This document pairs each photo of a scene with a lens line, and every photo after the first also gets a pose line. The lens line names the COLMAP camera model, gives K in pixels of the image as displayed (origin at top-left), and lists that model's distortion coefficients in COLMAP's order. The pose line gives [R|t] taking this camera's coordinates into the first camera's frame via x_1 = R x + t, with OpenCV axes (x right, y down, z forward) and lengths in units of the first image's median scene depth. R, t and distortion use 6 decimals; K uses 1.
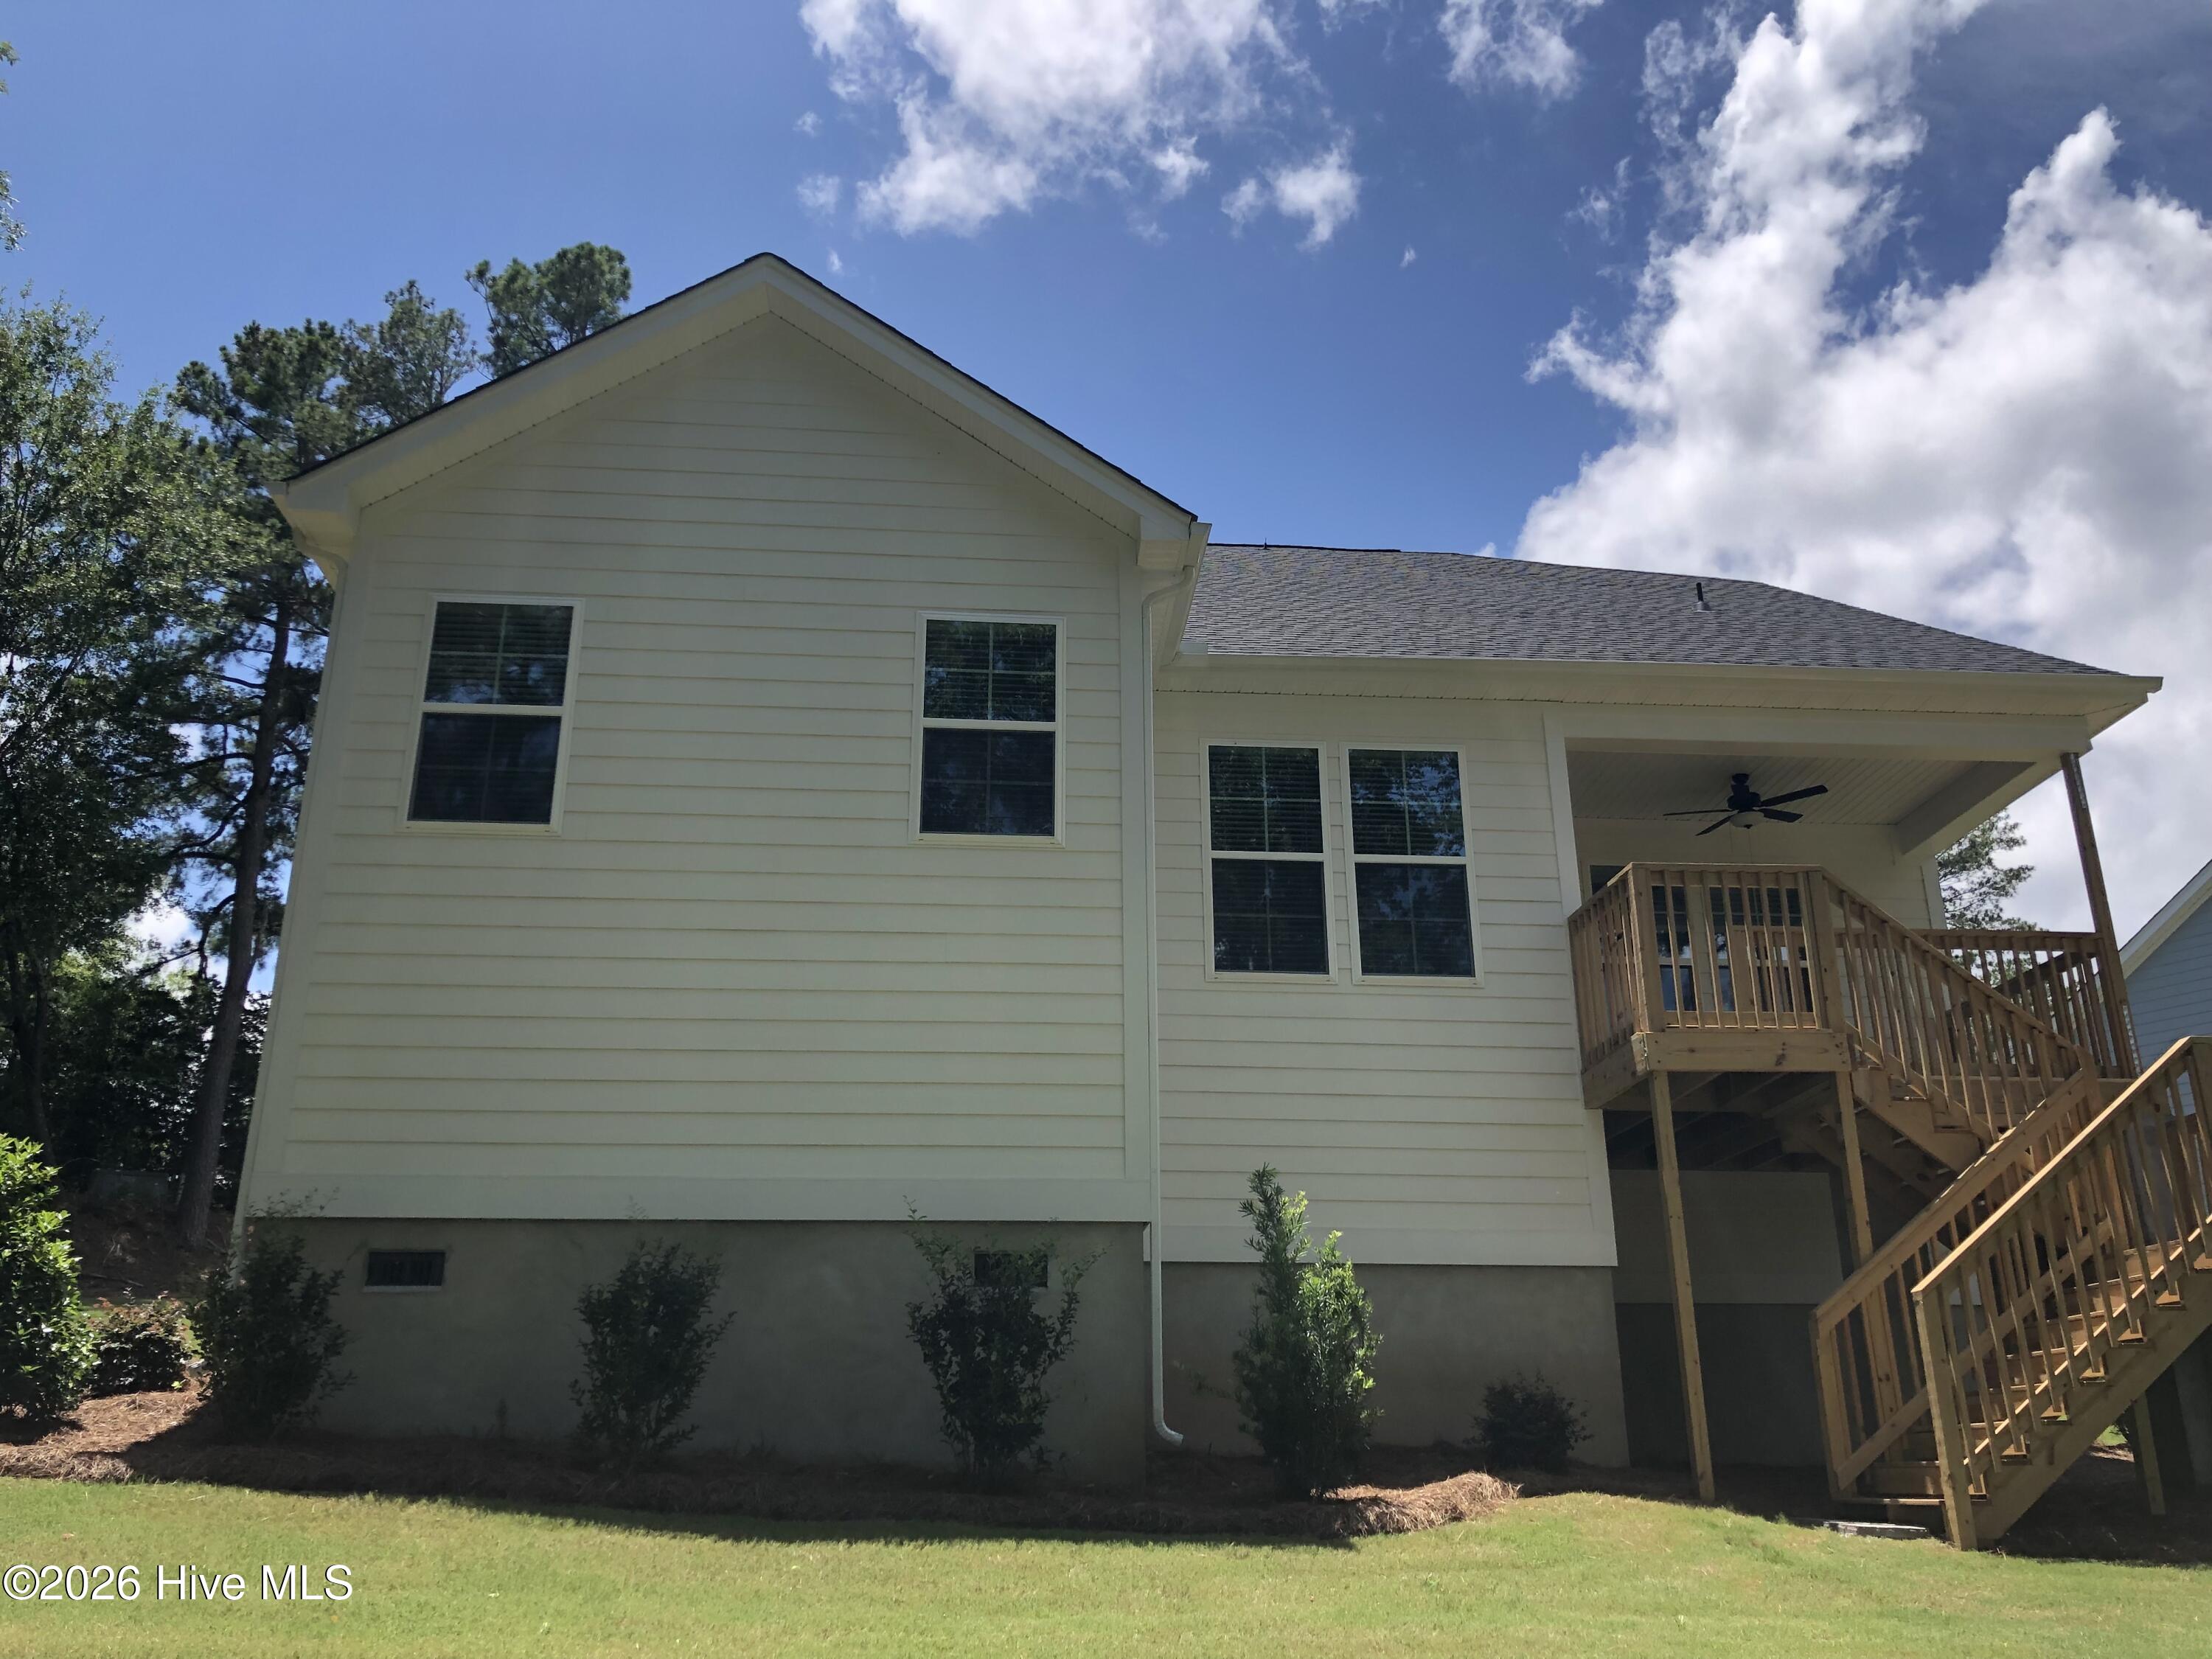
lens RADIAL K [[1827.9, 0, 1106.0], [0, 1827.9, 829.5], [0, 0, 1]] dist [0.044819, -0.001055]
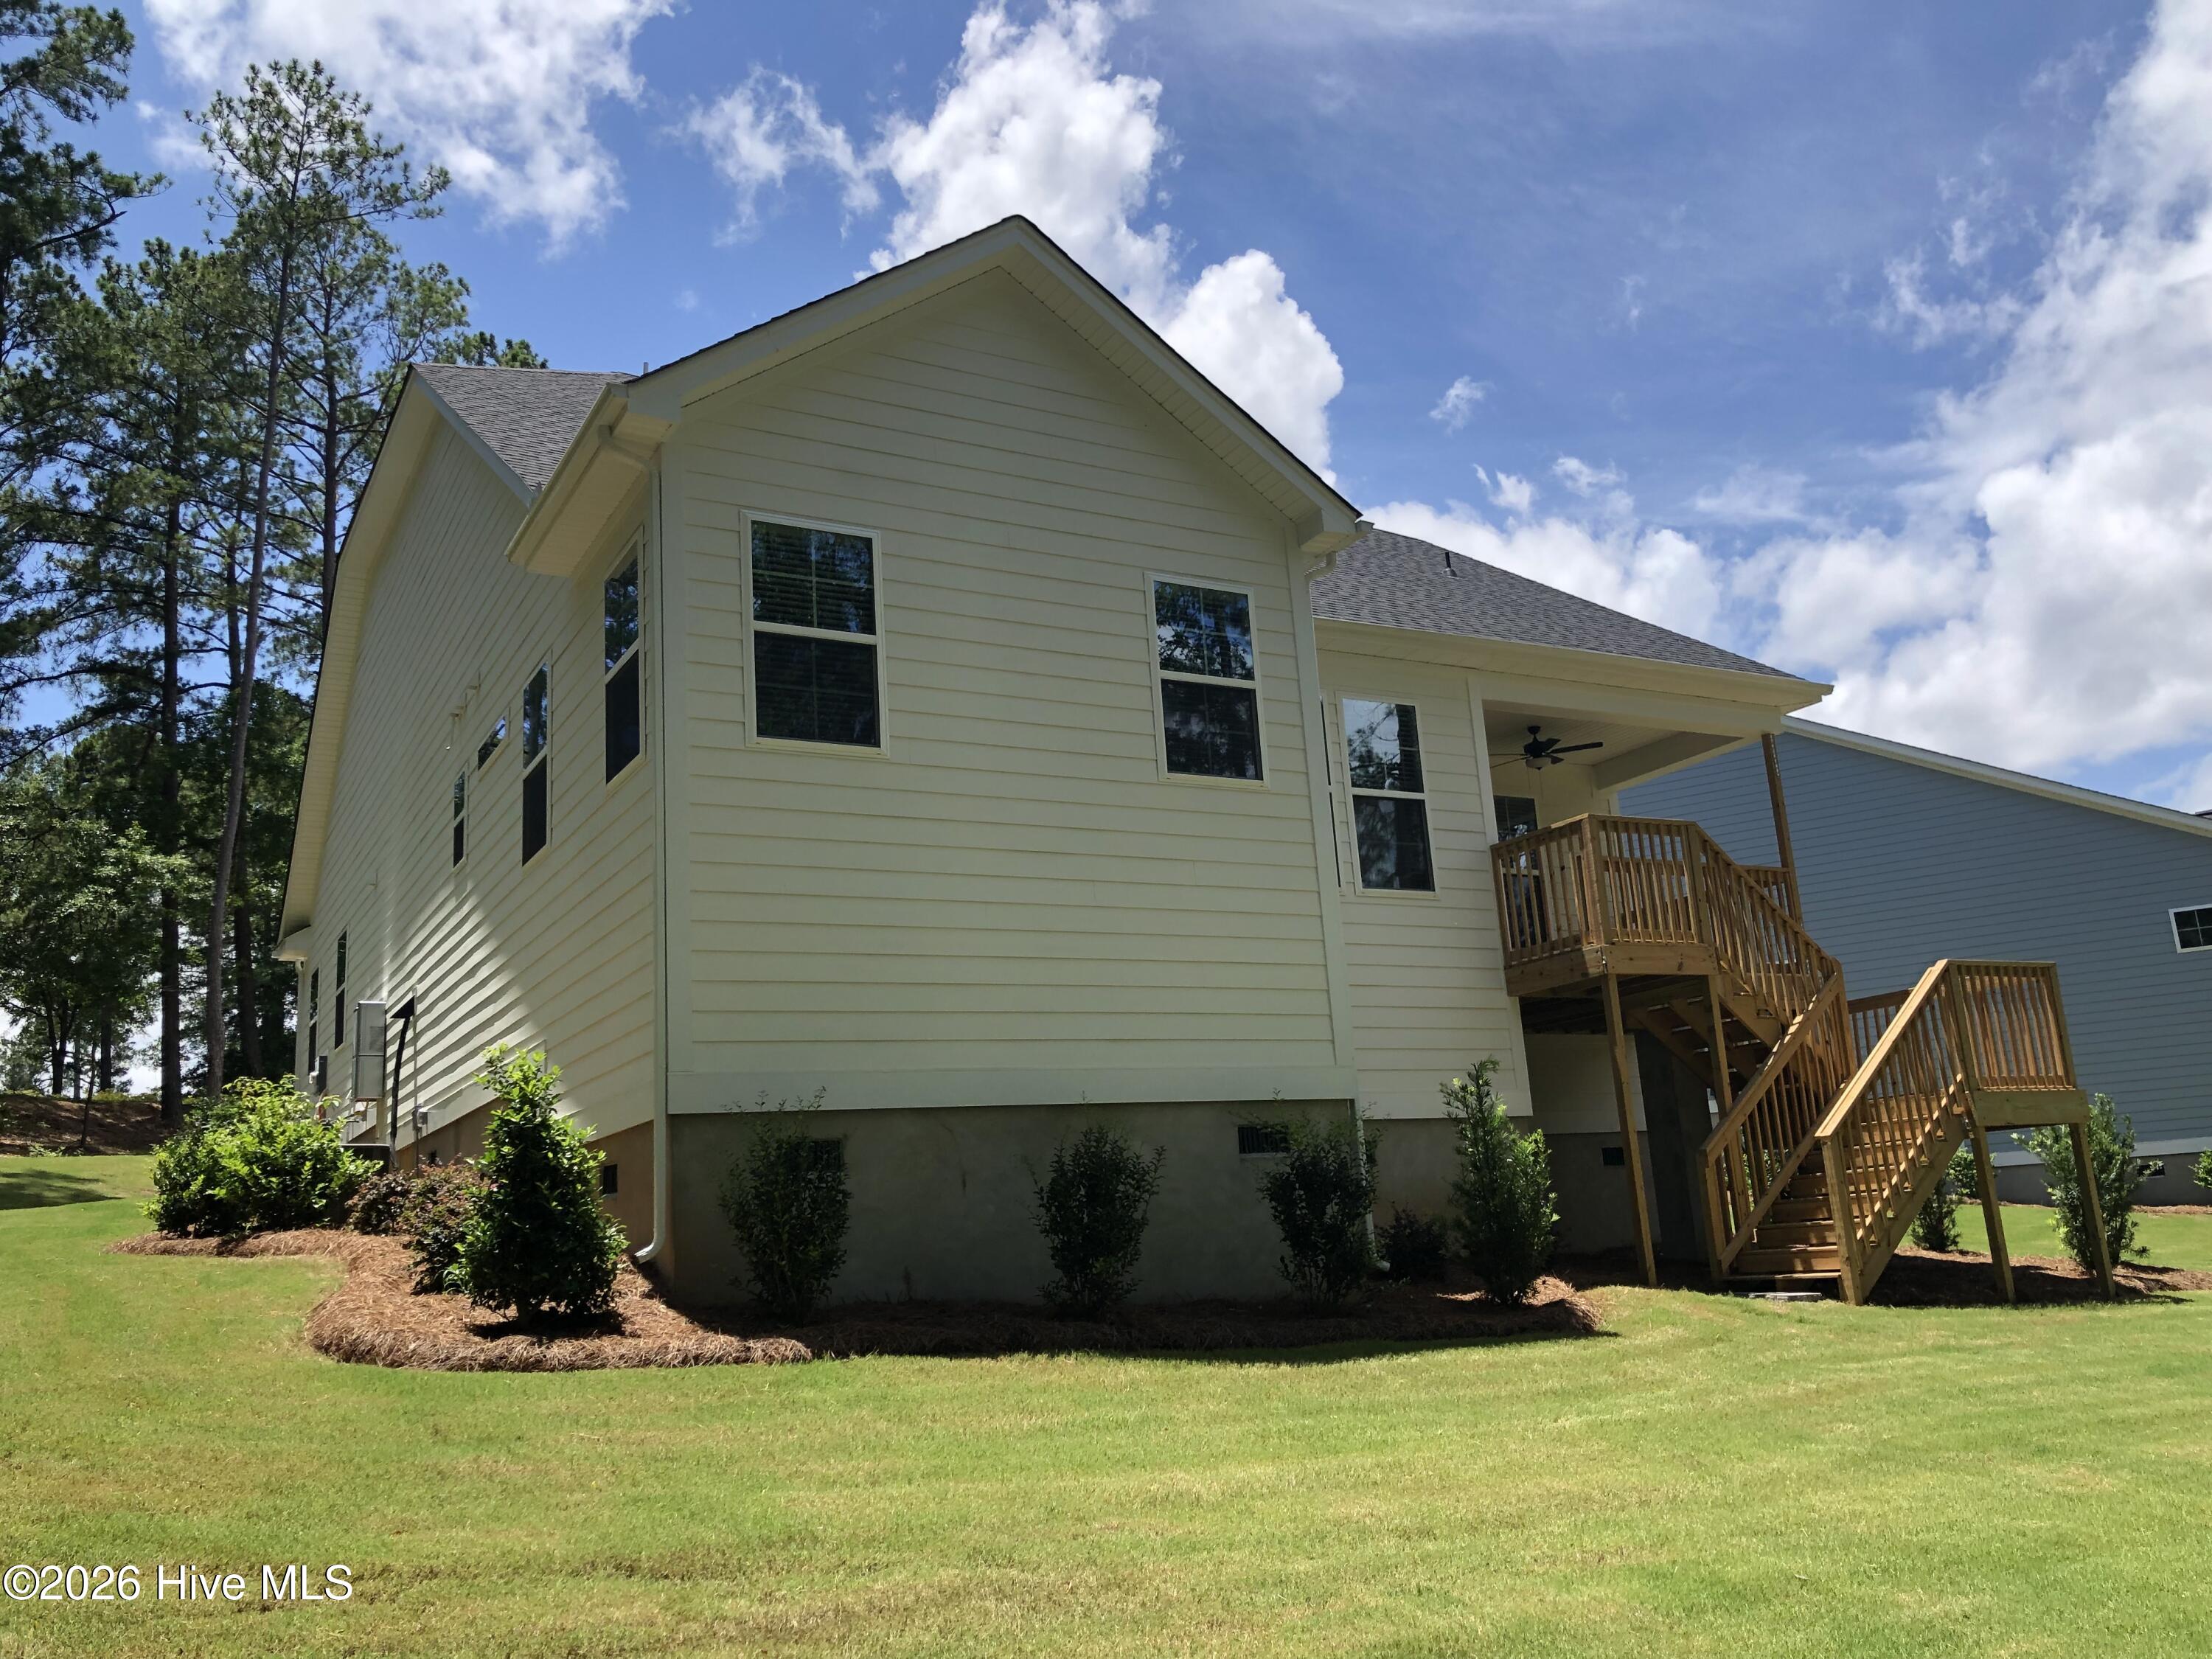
lens RADIAL K [[1827.9, 0, 1106.0], [0, 1827.9, 829.5], [0, 0, 1]] dist [0.044819, -0.001055]
pose [[0.902088, 0.040756, 0.429623, -0.619240], [-0.085452, 0.992688, 0.085253, -0.056110], [-0.423007, -0.113617, 0.898975, -0.029132]]
